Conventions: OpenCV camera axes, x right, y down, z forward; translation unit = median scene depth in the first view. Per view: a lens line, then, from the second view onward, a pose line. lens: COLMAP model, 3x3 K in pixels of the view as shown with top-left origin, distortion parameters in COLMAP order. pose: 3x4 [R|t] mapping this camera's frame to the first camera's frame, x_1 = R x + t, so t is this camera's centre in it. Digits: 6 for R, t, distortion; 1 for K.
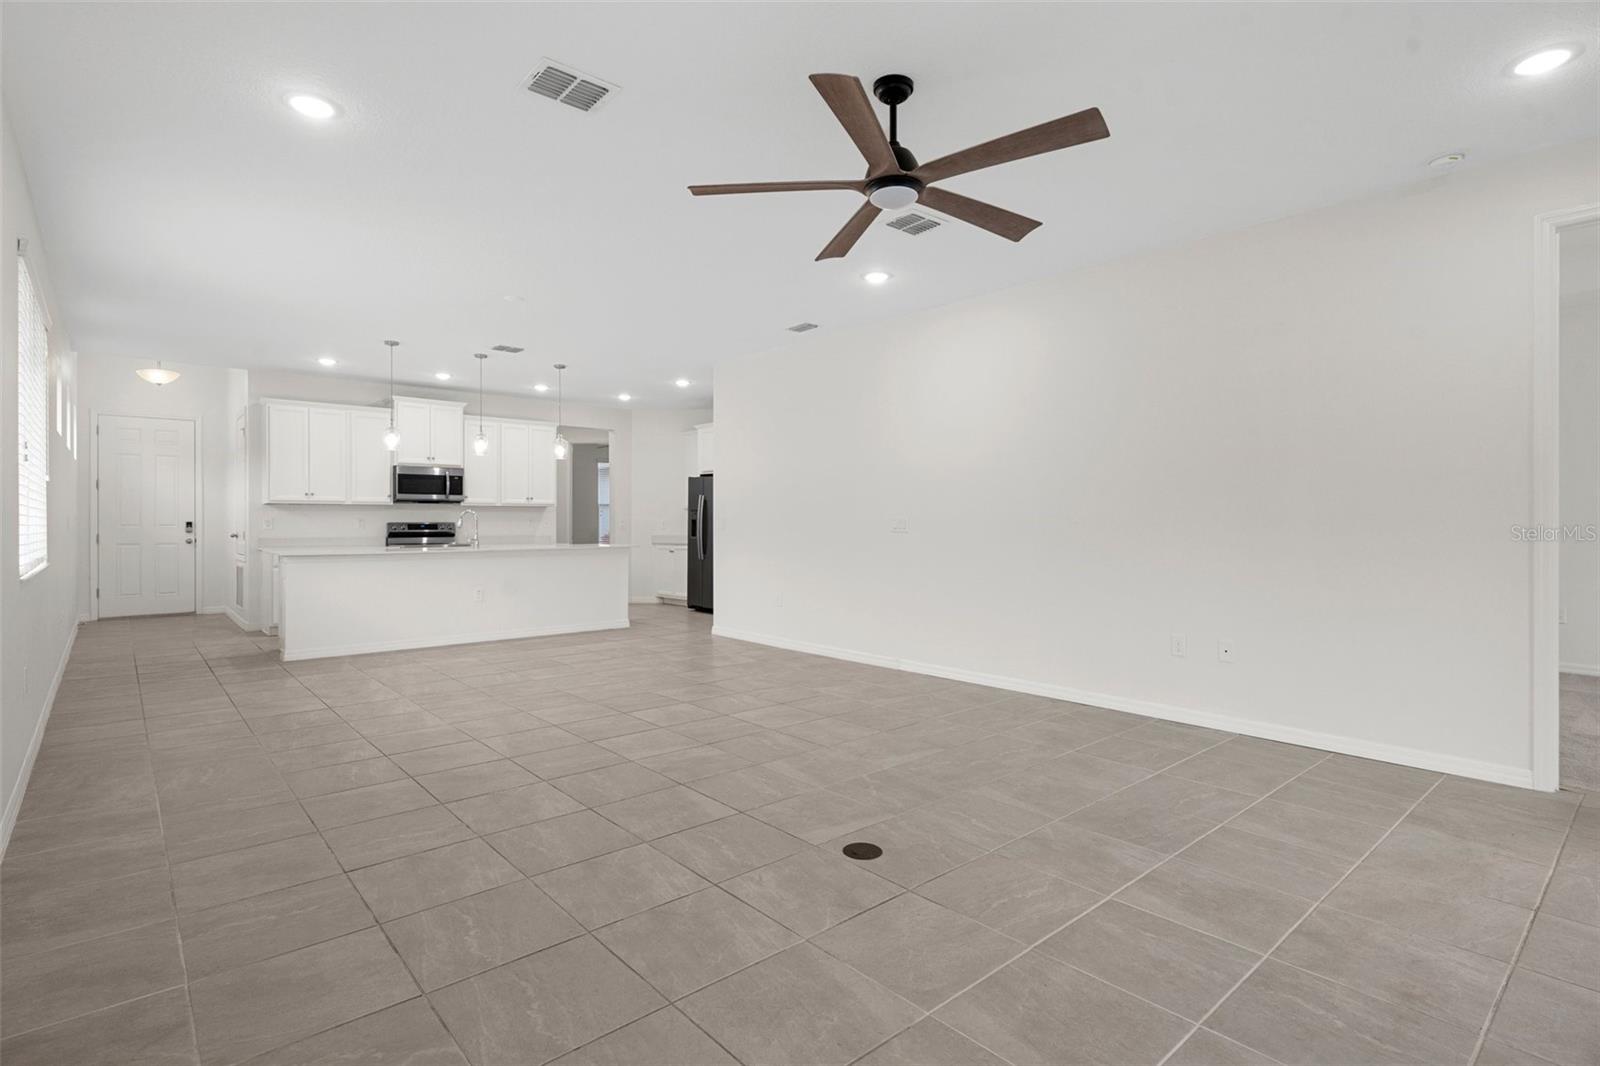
lens RADIAL K [[784.1, 0, 799.2], [0, 784.1, 520.9], [0, 0, 1]] dist [0.000966, -0.000560]
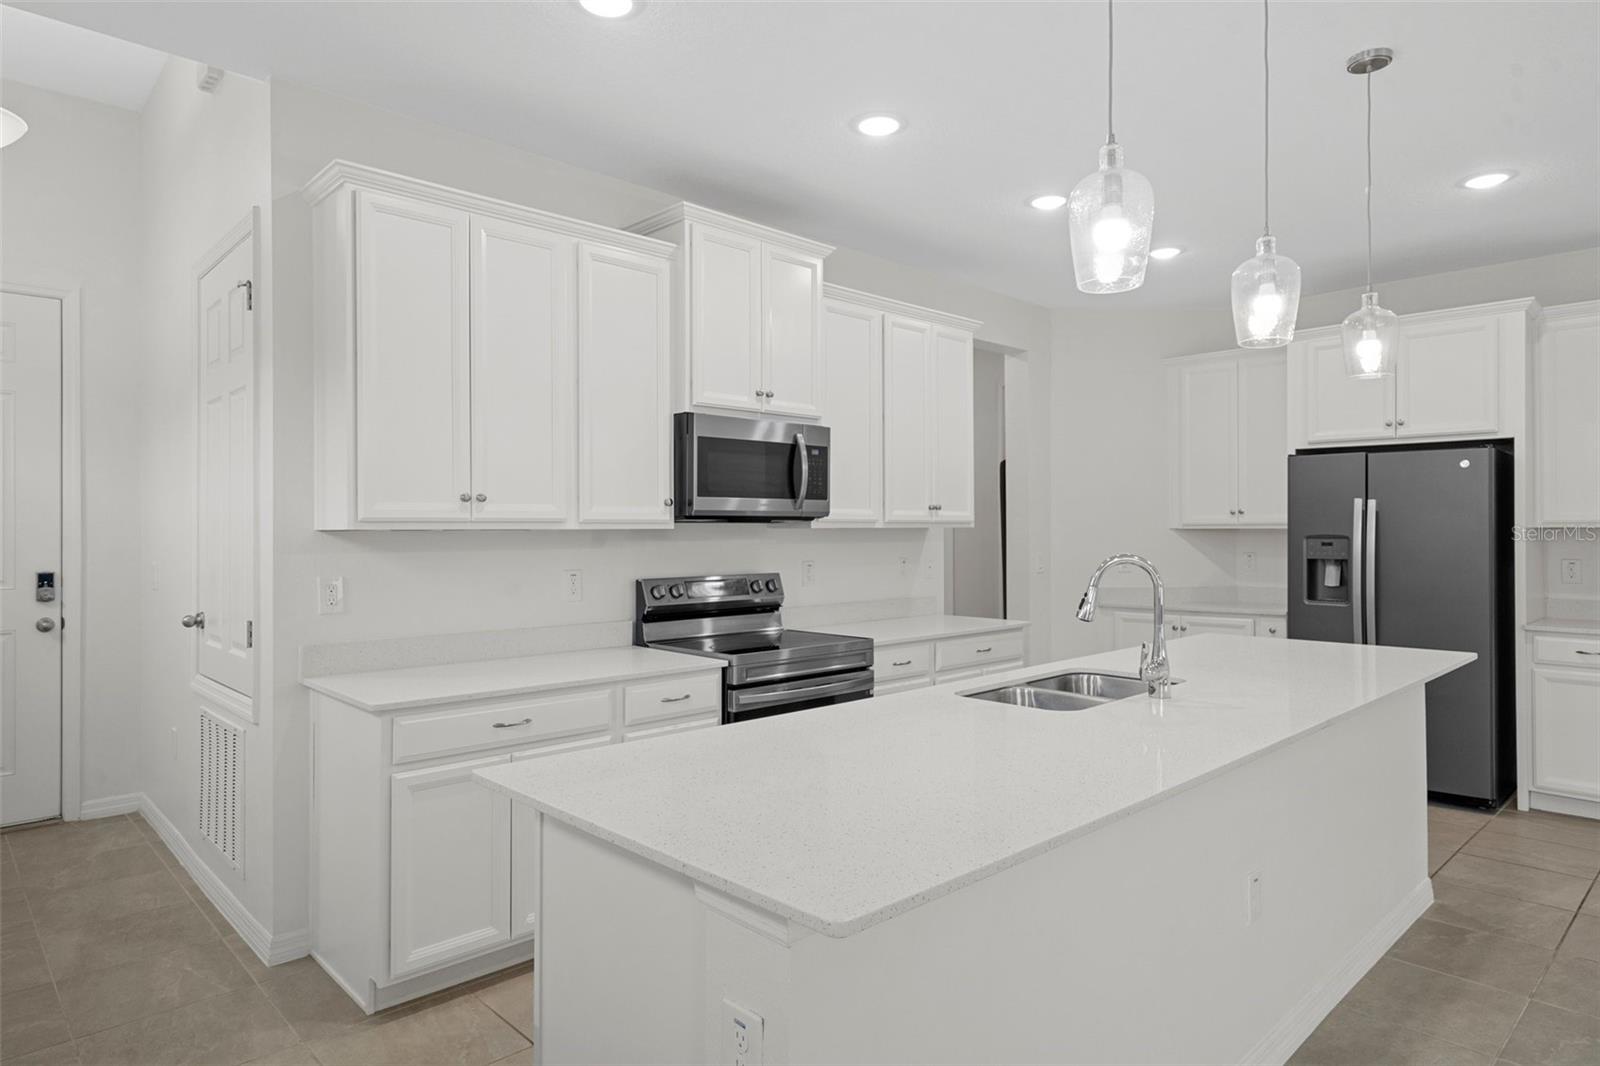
lens RADIAL K [[935.9, 0, 790.1], [0, 935.9, 527.2], [0, 0, 1]] dist [0.006656, 0.001588]
pose [[0.999409, -0.002117, 0.034323, -0.475503], [0.002176, 0.999996, -0.001700, -0.020314], [-0.034320, 0.001774, 0.999409, 0.586173]]
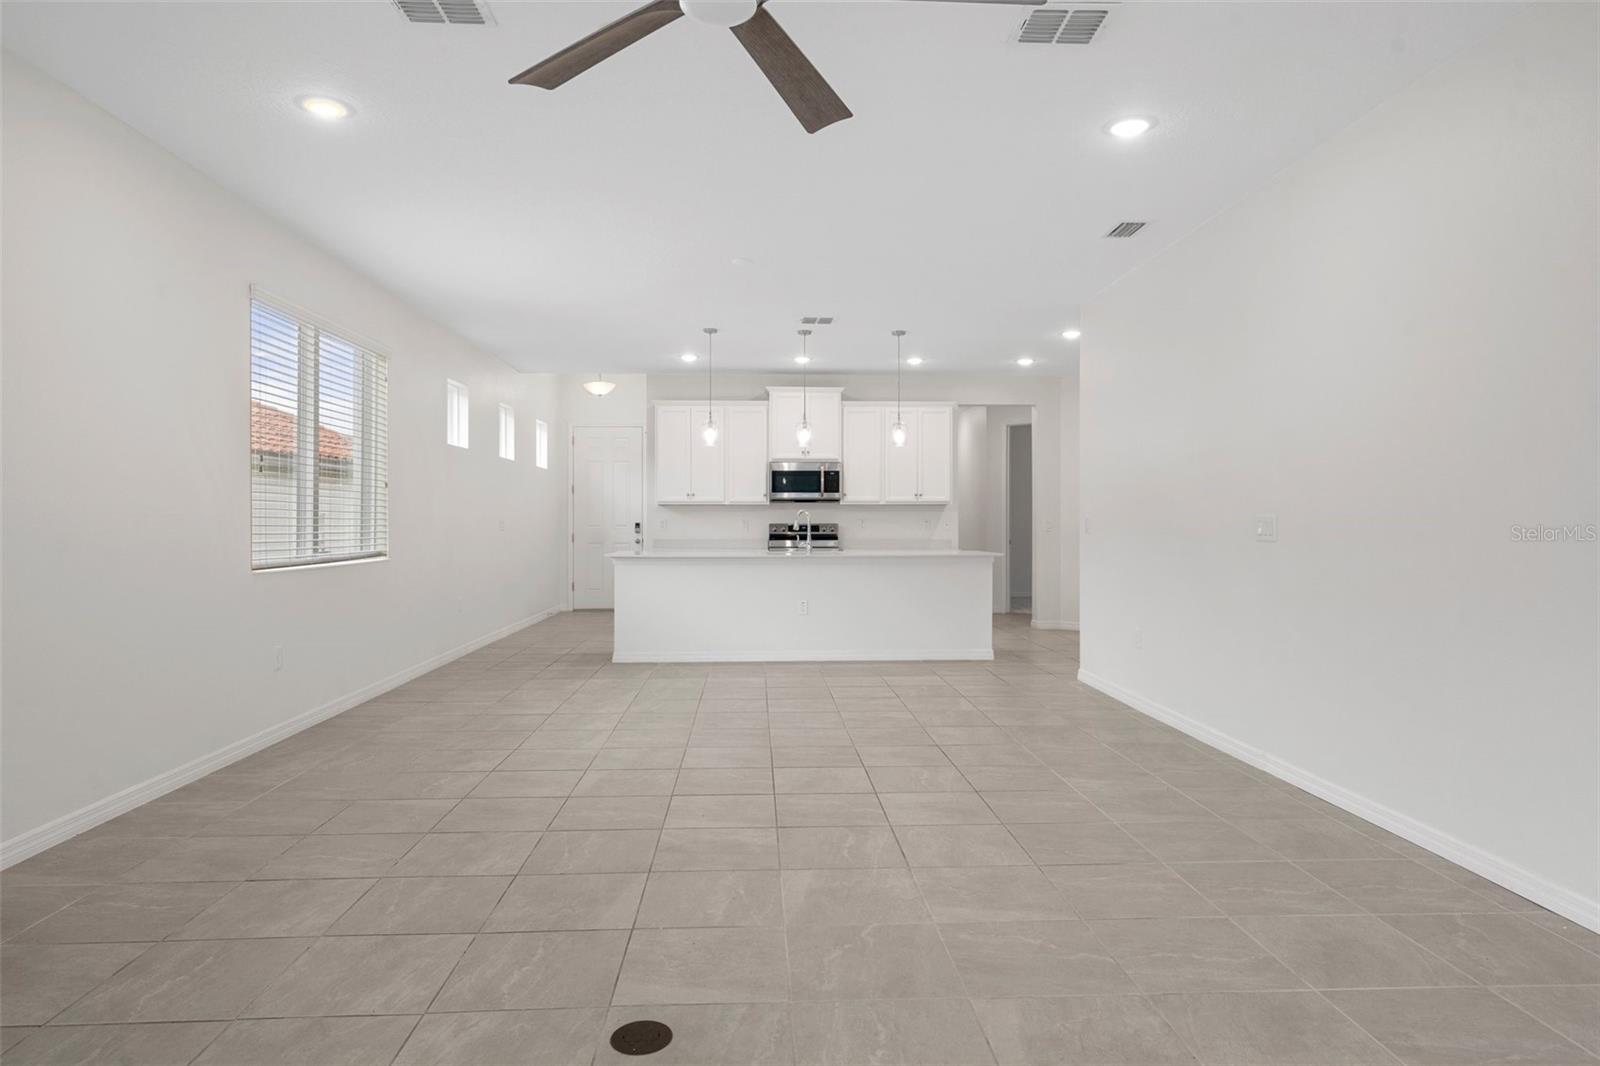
lens RADIAL K [[947.1, 0, 800.0], [0, 947.1, 533.0], [0, 0, 1]] dist [0.004195, 0.000741]
pose [[0.783842, 0.007378, -0.620916, 0.201875], [0.000235, 0.999926, 0.012178, -0.000701], [0.620960, -0.009691, 0.783783, 0.144530]]
